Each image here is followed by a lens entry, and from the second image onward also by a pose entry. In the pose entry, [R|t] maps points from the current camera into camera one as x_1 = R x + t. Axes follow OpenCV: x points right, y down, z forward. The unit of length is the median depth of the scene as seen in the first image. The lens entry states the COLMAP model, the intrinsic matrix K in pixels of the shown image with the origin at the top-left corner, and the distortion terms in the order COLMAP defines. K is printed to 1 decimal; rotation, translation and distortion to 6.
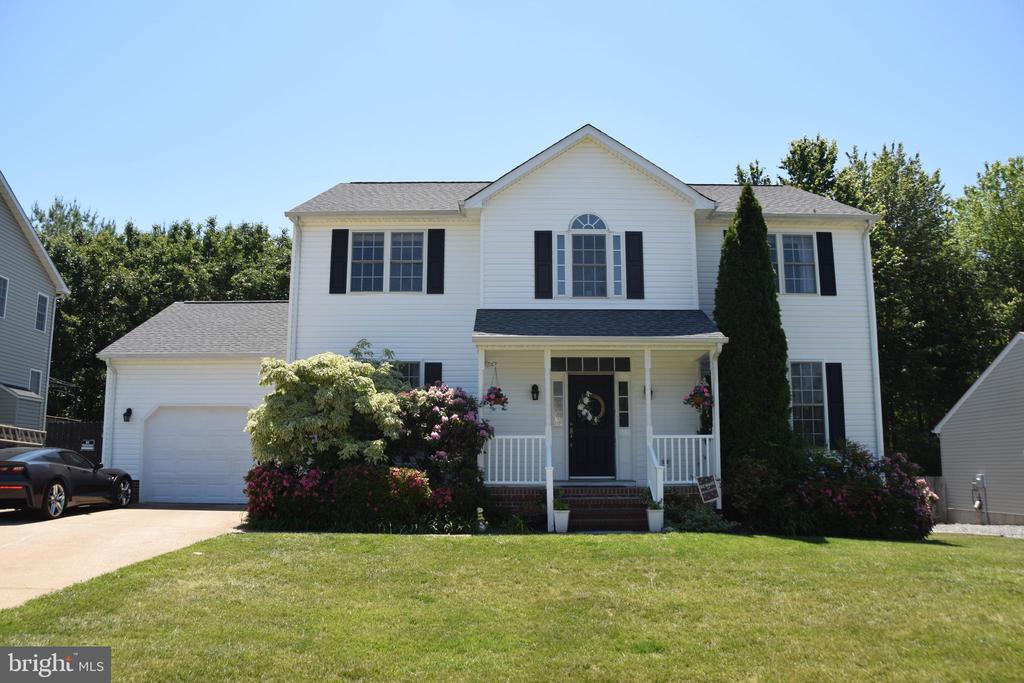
lens RADIAL K [[799.2, 0, 512.0], [0, 799.2, 341.5], [0, 0, 1]] dist [-0.174227, 0.139094]
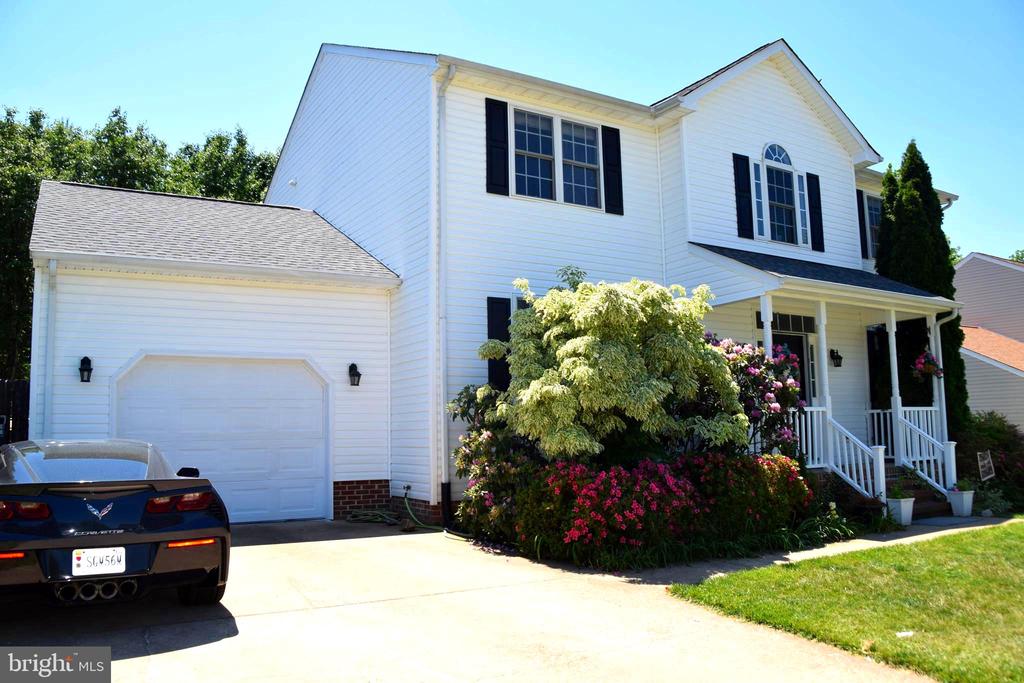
lens RADIAL K [[799.2, 0, 512.0], [0, 799.2, 341.5], [0, 0, 1]] dist [-0.174227, 0.139094]
pose [[0.859503, 0.046509, 0.509011, -0.559117], [-0.066578, 0.997554, 0.021274, 0.049119], [-0.506776, -0.052174, 0.860497, 0.425754]]
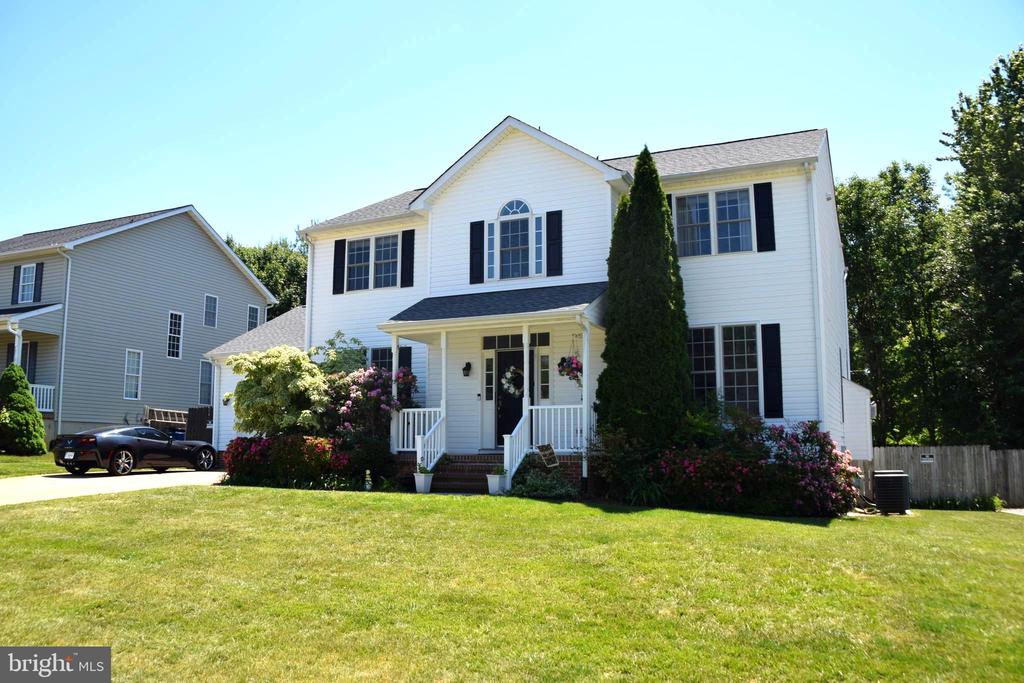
lens RADIAL K [[799.2, 0, 512.0], [0, 799.2, 341.5], [0, 0, 1]] dist [-0.174227, 0.139094]
pose [[0.899261, -0.058035, -0.433545, 0.549179], [0.071580, 0.997323, 0.014968, 0.012586], [0.431515, -0.044494, 0.901008, 0.028235]]
